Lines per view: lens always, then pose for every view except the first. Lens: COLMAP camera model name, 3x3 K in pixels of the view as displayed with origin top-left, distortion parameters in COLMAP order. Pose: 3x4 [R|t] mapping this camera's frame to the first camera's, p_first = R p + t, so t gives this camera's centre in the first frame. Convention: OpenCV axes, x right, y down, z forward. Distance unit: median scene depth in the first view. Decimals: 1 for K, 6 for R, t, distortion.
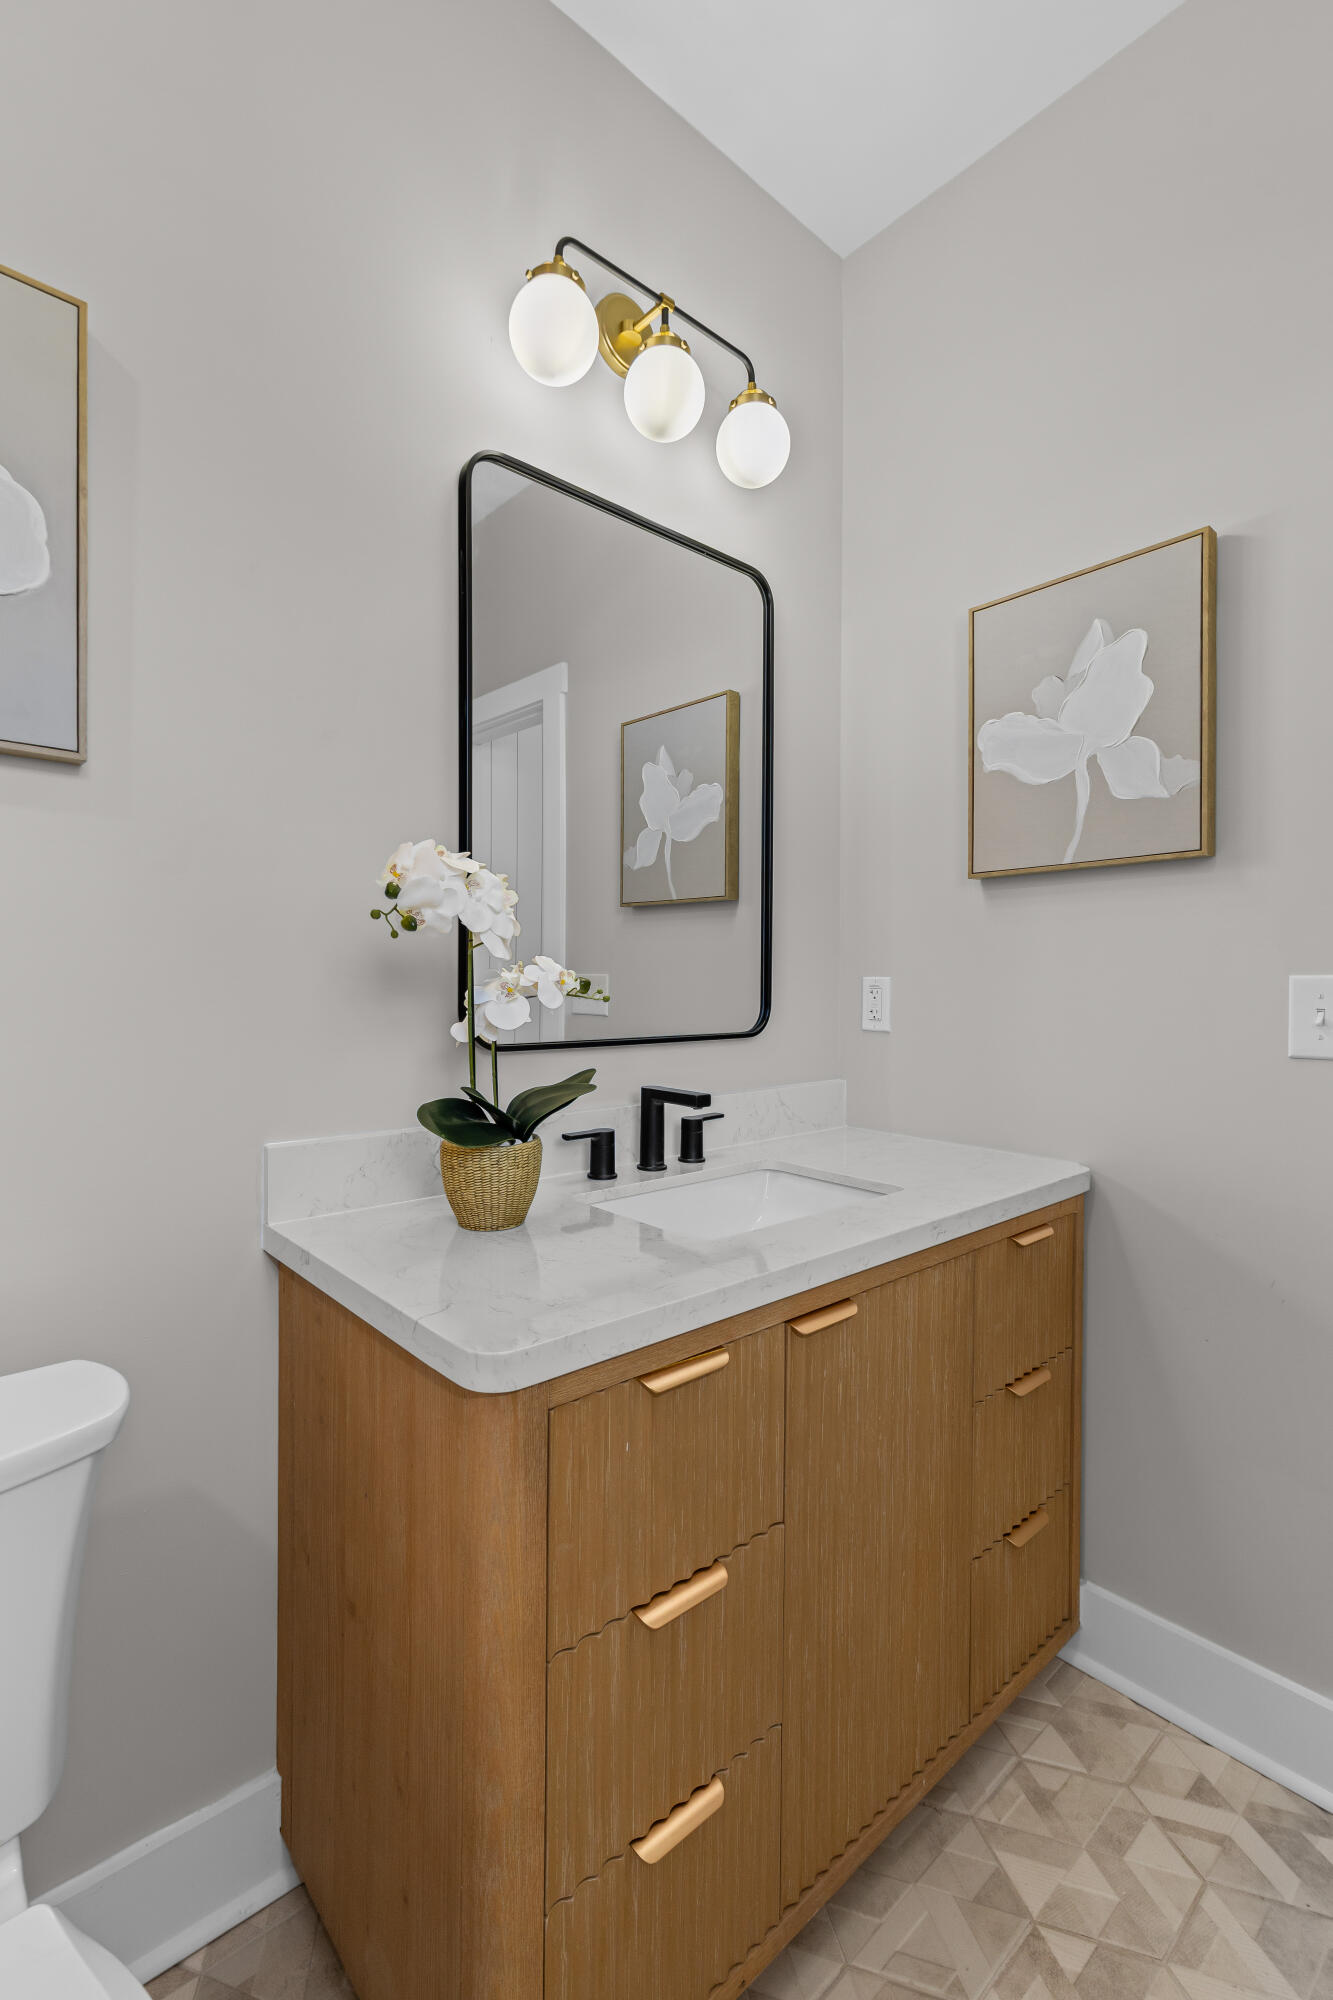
lens RADIAL K [[899.9, 0, 673.9], [0, 899.9, 988.4], [0, 0, 1]] dist [0.008463, -0.001468]
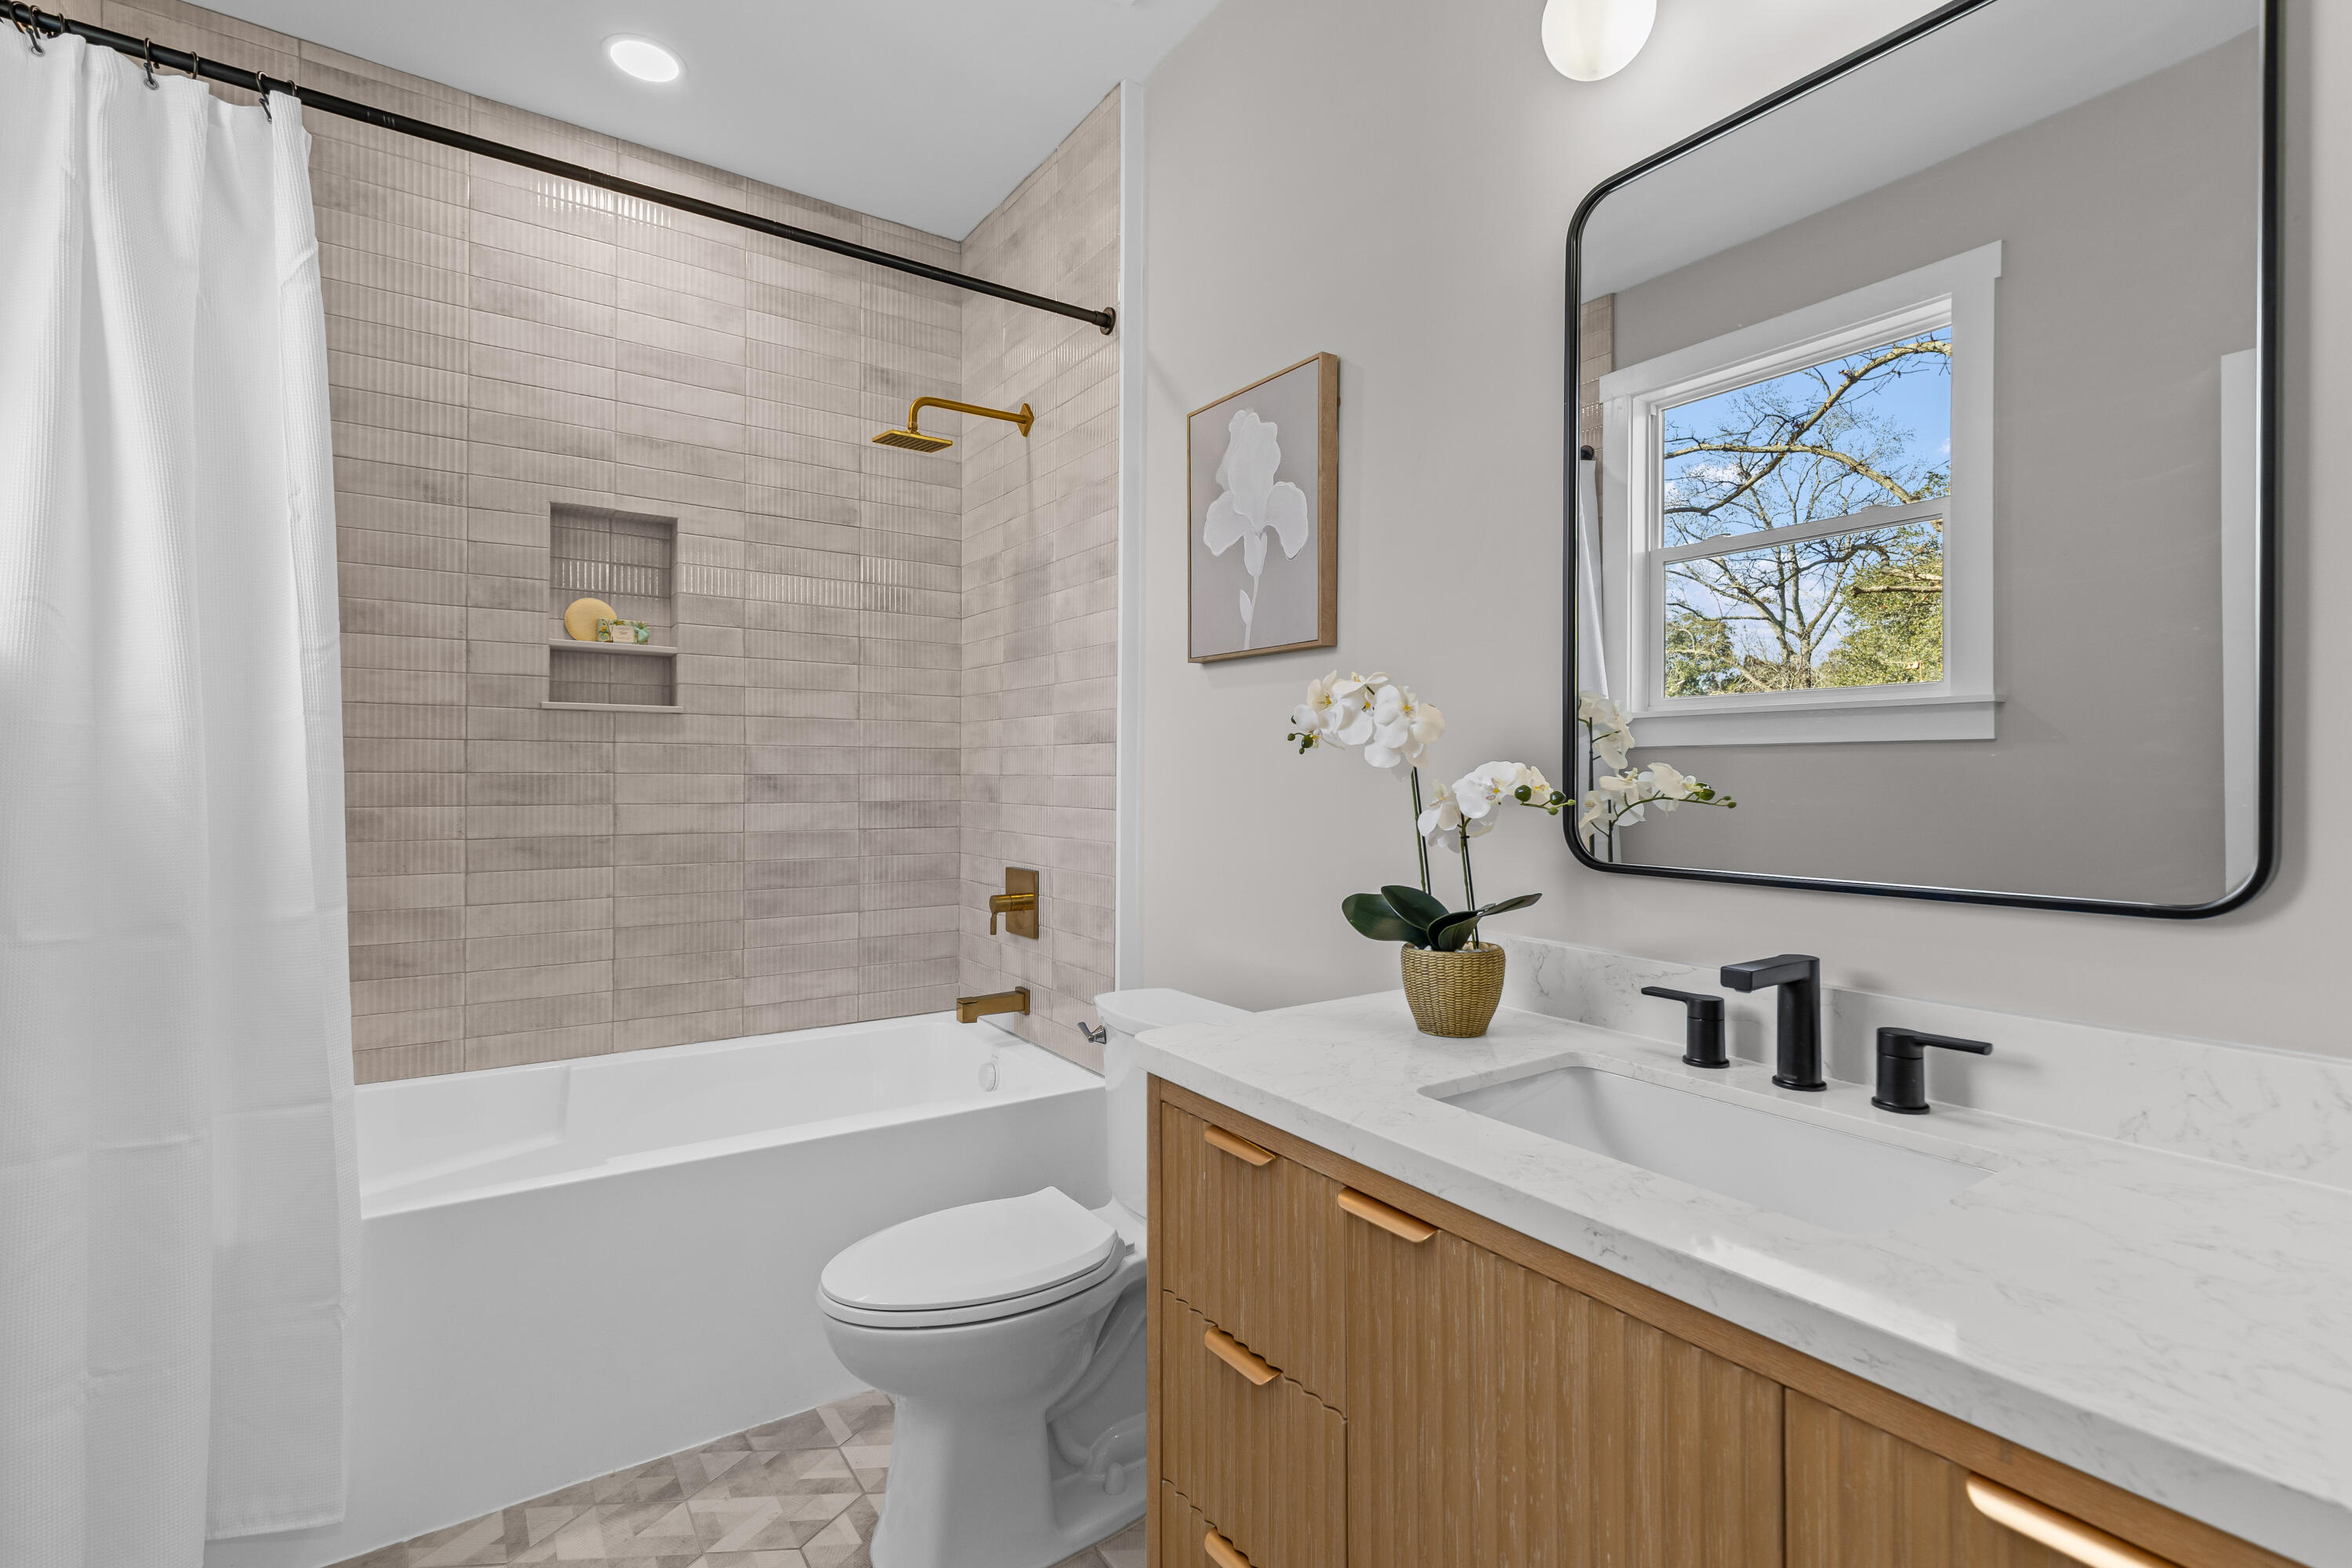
lens RADIAL K [[1058.3, 0, 1172.0], [0, 1058.3, 783.5], [0, 0, 1]] dist [0.008463, -0.001468]
pose [[-0.142876, -0.005011, -0.989728, 0.981139], [-0.011273, 0.999931, -0.003435, -0.005432], [0.989676, 0.010667, -0.142923, 0.838055]]
